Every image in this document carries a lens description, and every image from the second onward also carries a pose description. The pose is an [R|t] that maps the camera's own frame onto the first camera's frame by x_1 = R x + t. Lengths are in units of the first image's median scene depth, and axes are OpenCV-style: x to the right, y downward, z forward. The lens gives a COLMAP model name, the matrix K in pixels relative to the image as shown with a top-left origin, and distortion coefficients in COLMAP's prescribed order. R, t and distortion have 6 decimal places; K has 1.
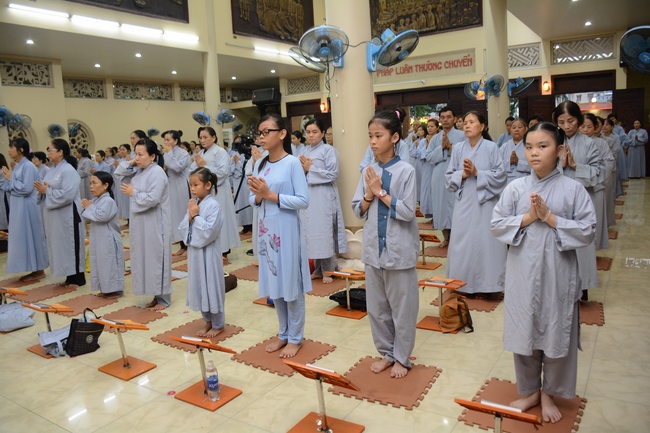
lens RADIAL K [[499.0, 0, 325.0], [0, 499.0, 216.5], [0, 0, 1]] dist [-0.139642, 0.091279]
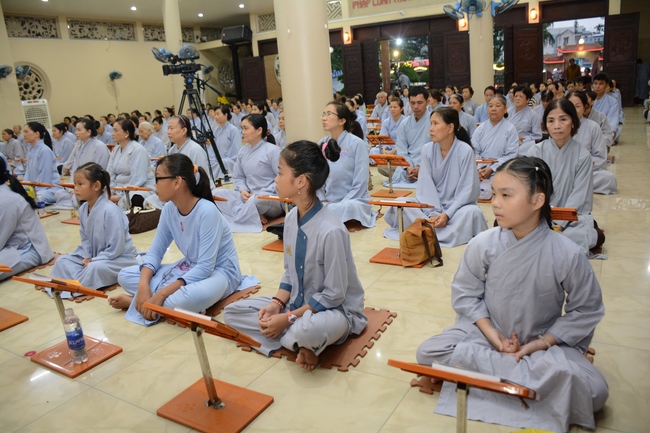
lens RADIAL K [[499.0, 0, 325.0], [0, 499.0, 216.5], [0, 0, 1]] dist [-0.139642, 0.091279]
pose [[0.999335, -0.025953, 0.025629, 0.094892], [0.023305, 0.994844, 0.098704, 0.074205], [-0.028059, -0.098041, 0.994787, 0.224374]]
